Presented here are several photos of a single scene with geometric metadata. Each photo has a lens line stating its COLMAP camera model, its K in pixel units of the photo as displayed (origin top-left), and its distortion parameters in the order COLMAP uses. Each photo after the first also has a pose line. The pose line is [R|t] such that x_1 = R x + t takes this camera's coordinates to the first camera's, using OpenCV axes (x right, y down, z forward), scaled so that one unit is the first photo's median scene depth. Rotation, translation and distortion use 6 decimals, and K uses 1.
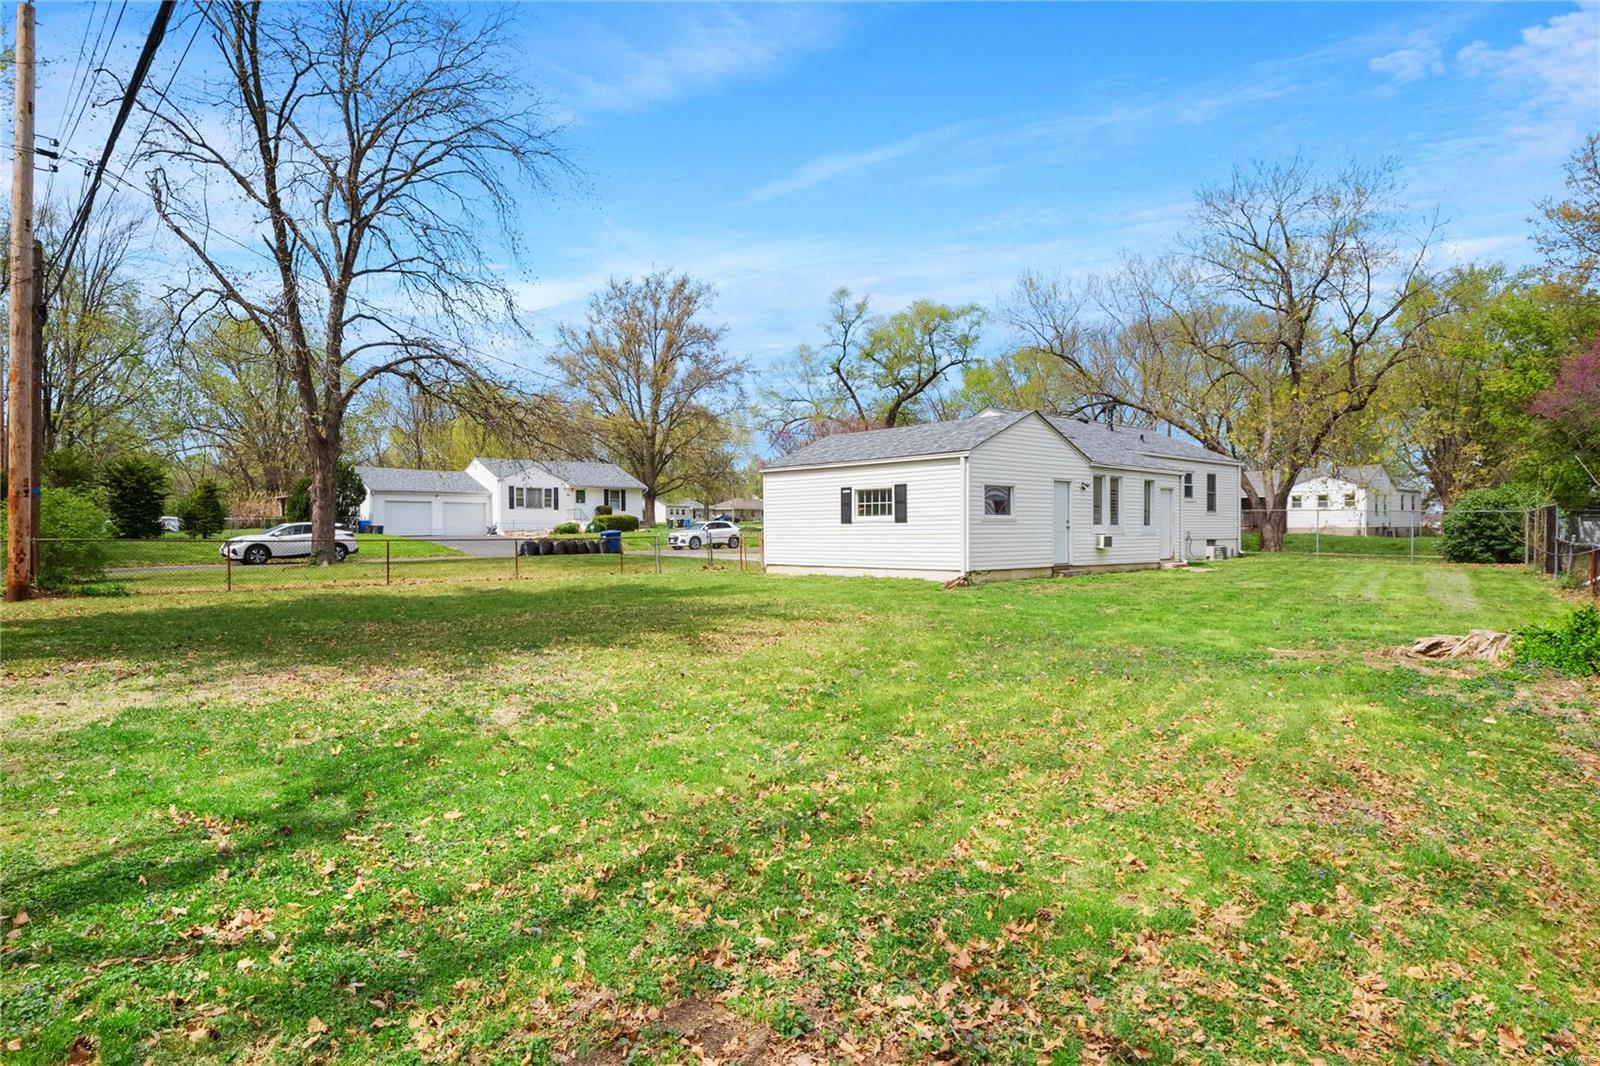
lens RADIAL K [[886.9, 0, 796.9], [0, 886.9, 531.8], [0, 0, 1]] dist [-0.003502, 0.002796]
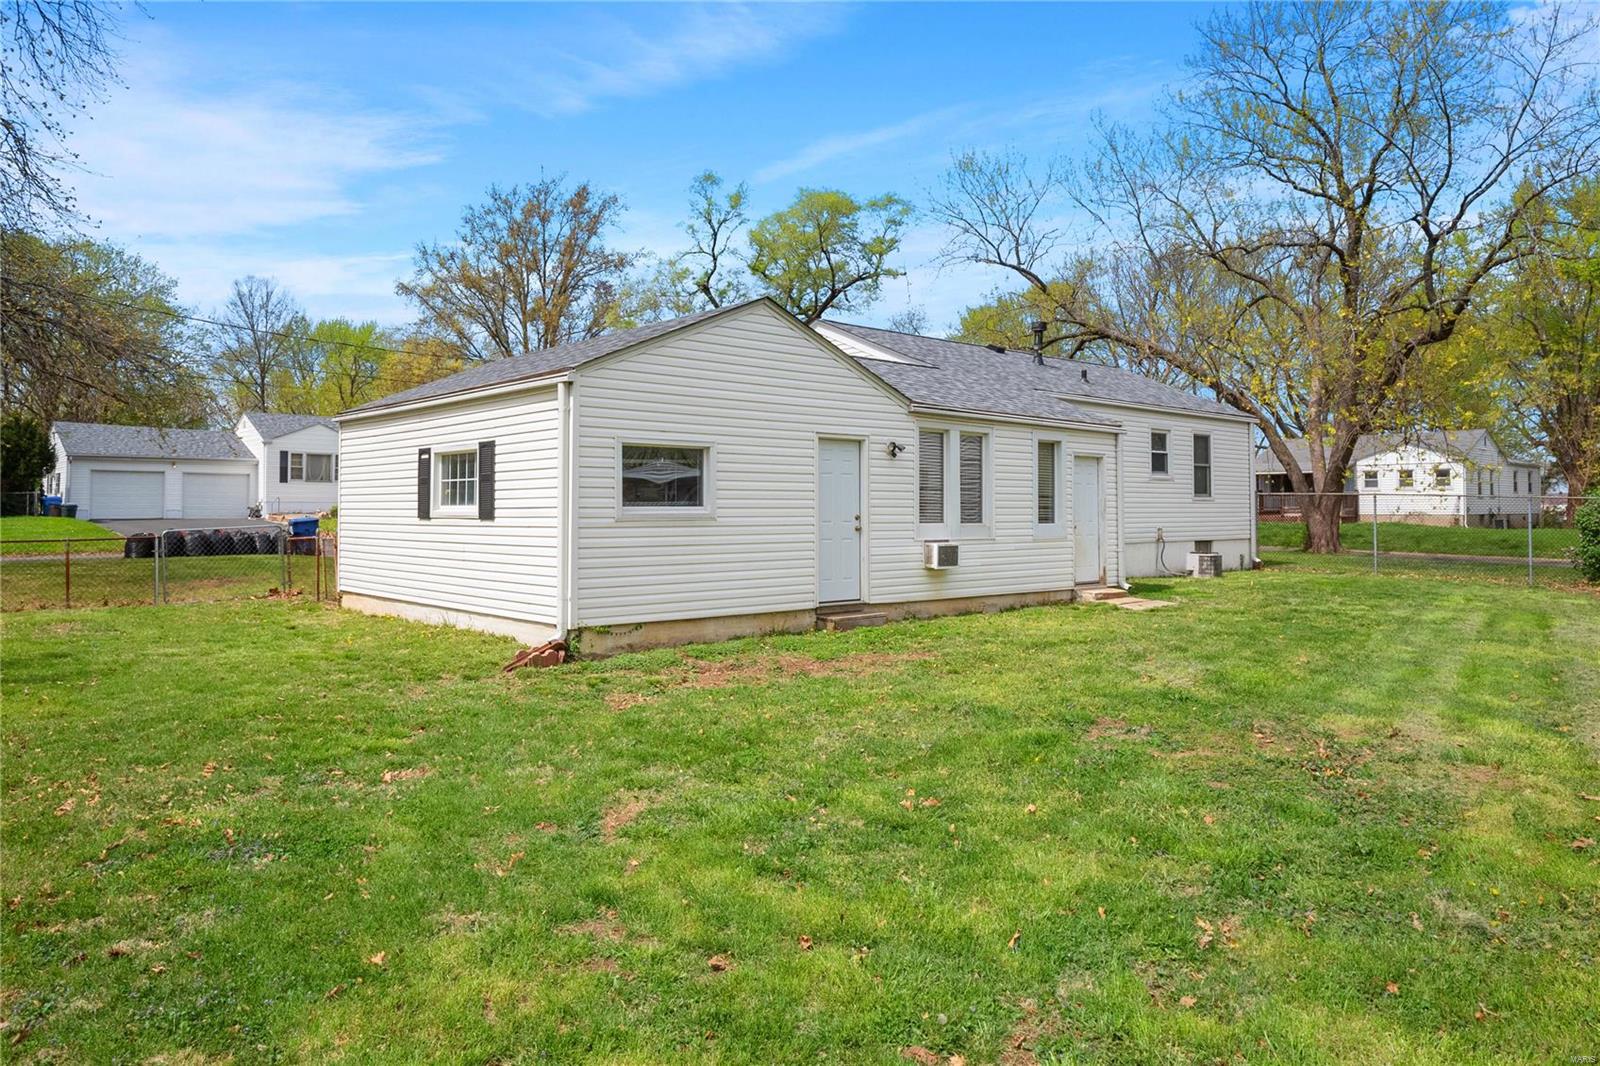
lens RADIAL K [[1017.1, 0, 821.4], [0, 1017.1, 454.0], [0, 0, 1]] dist [-0.003366, 0.001443]
pose [[0.999981, 0.006024, -0.001611, 0.159985], [-0.006102, 0.998521, -0.054028, -0.009251], [0.001283, 0.054037, 0.998538, 0.229673]]
